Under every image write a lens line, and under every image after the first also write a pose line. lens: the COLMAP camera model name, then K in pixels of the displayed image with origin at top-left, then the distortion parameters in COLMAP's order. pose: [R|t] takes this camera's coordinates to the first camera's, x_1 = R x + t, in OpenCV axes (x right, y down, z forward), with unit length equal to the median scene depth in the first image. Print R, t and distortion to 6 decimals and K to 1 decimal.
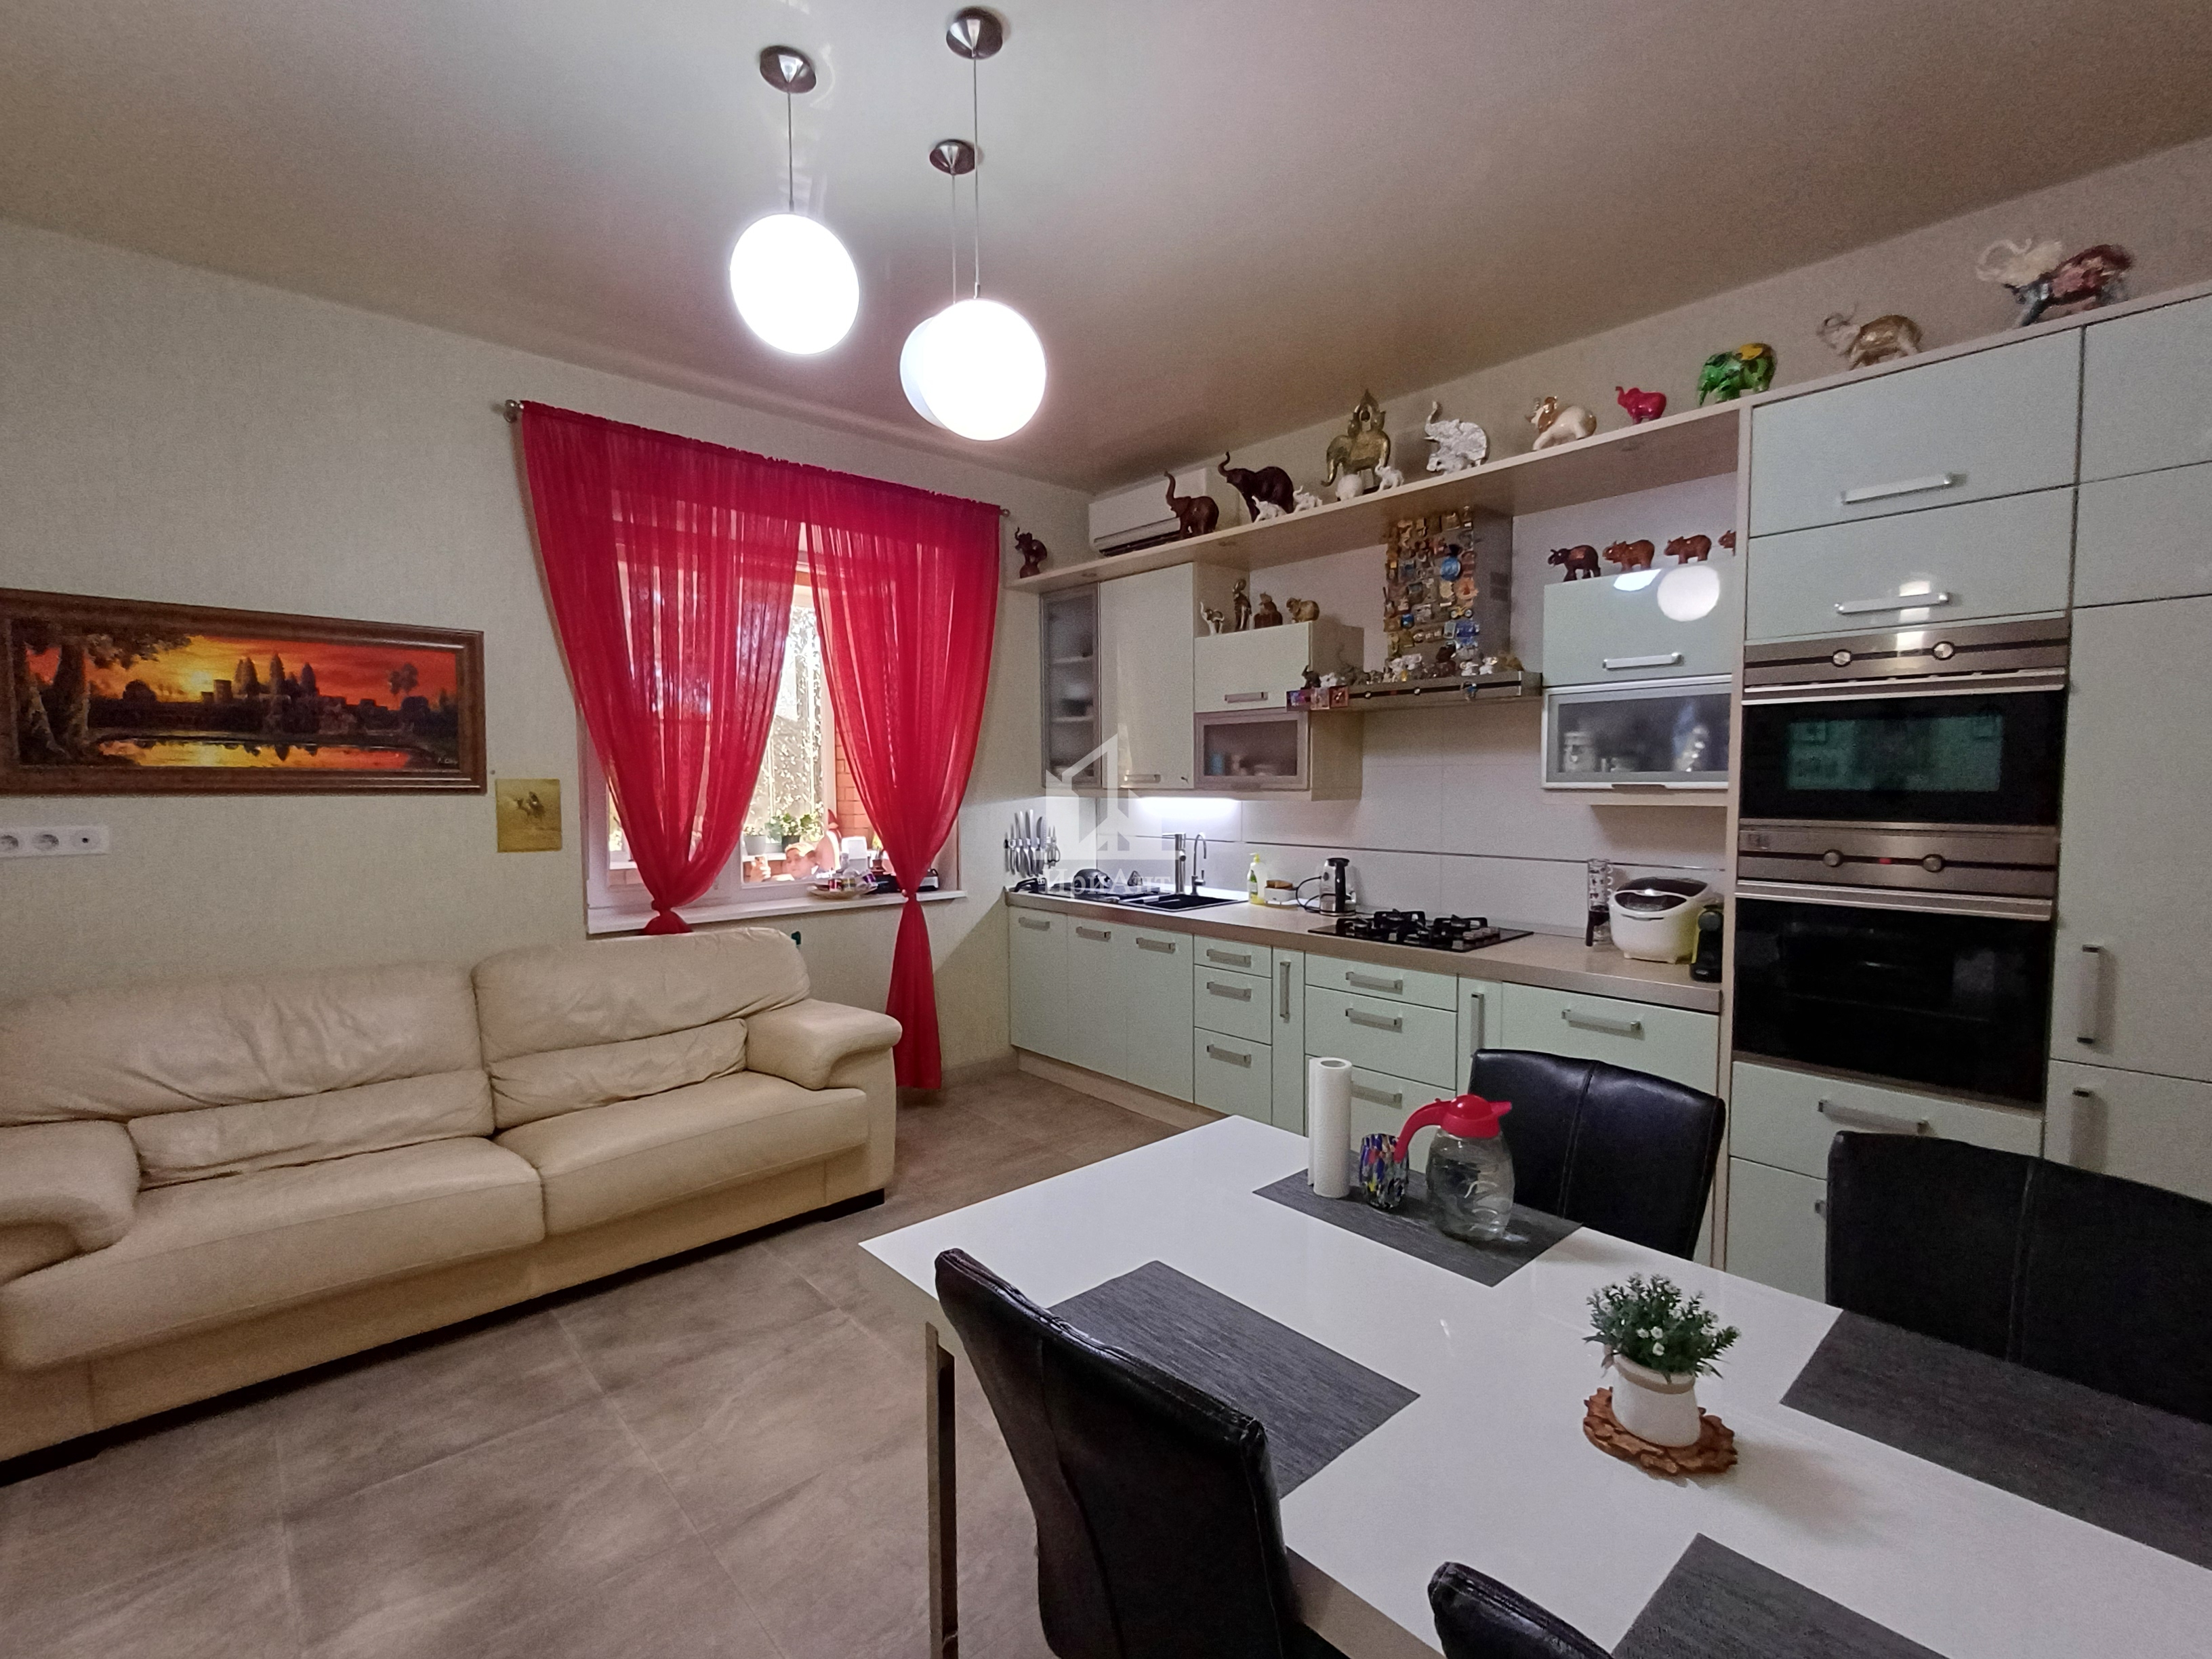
lens RADIAL K [[1016.1, 0, 1112.5], [0, 1016.1, 835.8], [0, 0, 1]] dist [0.000722, 0.001041]
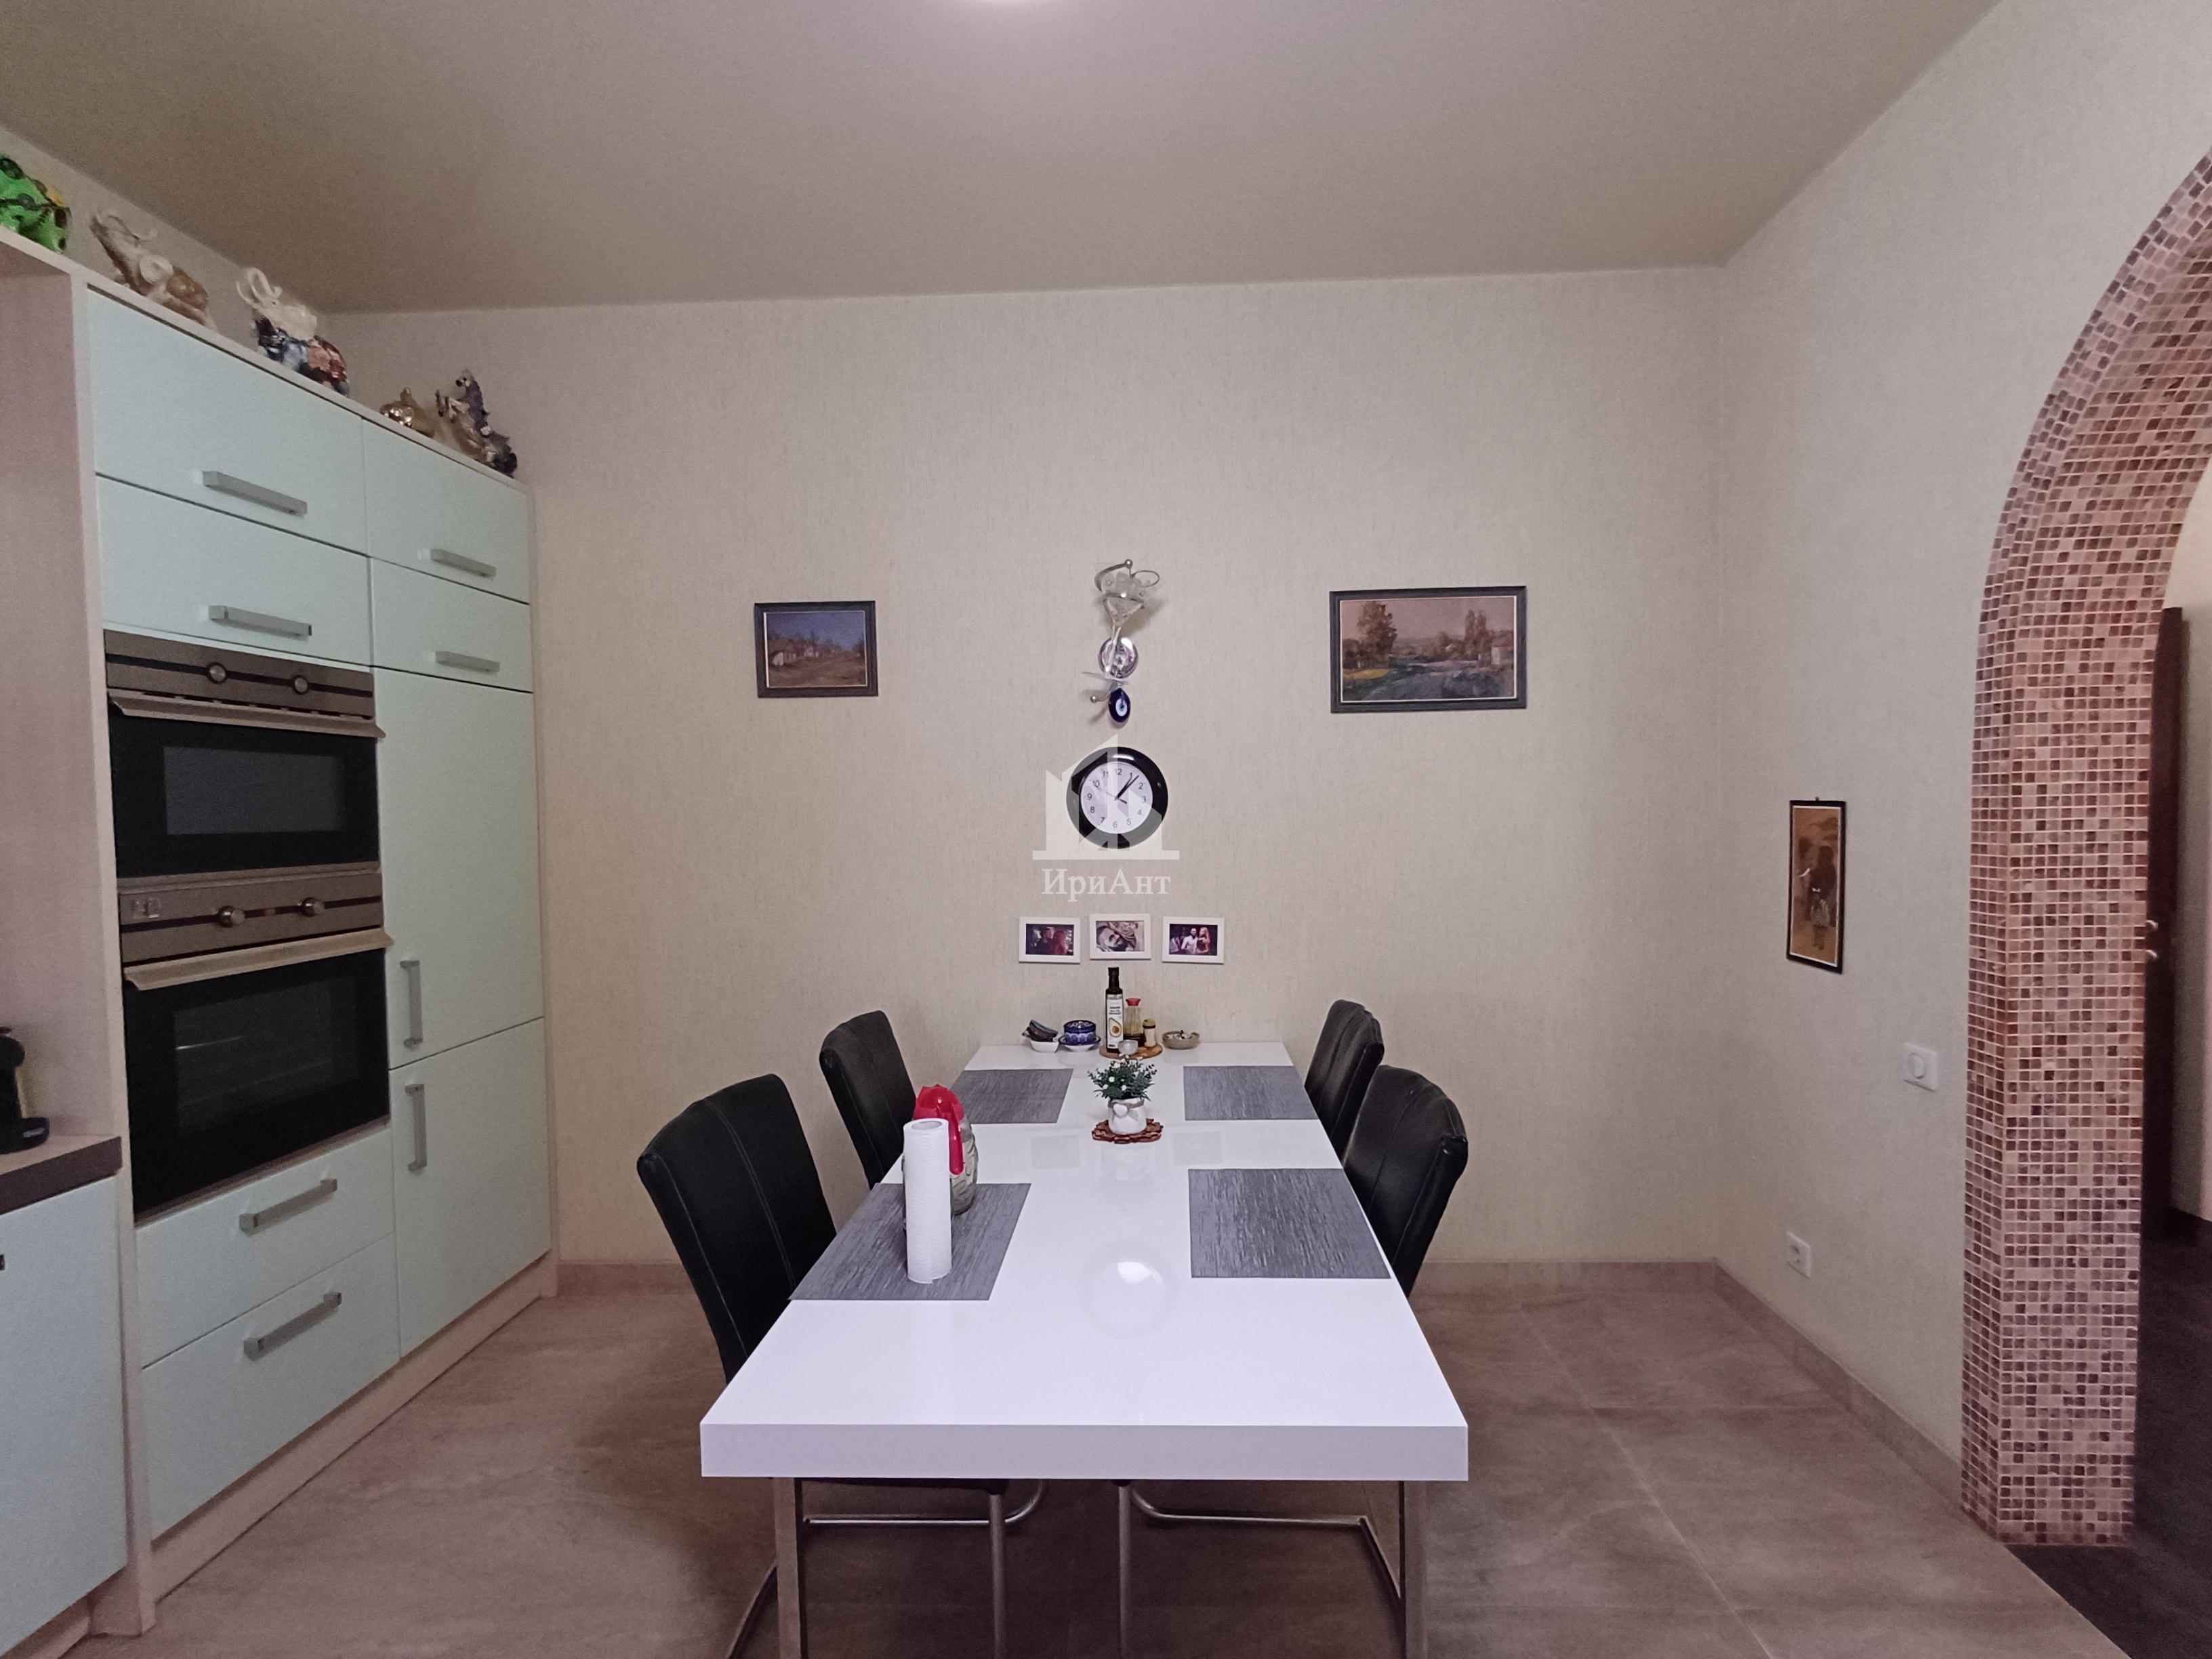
lens RADIAL K [[1002.7, 0, 1129.4], [0, 1002.7, 842.5], [0, 0, 1]] dist [0.005892, -0.001149]
pose [[-0.716823, -0.010329, 0.697179, -0.424658], [0.055587, 0.995861, 0.071907, -0.063360], [-0.695036, 0.090299, -0.713282, 1.221433]]
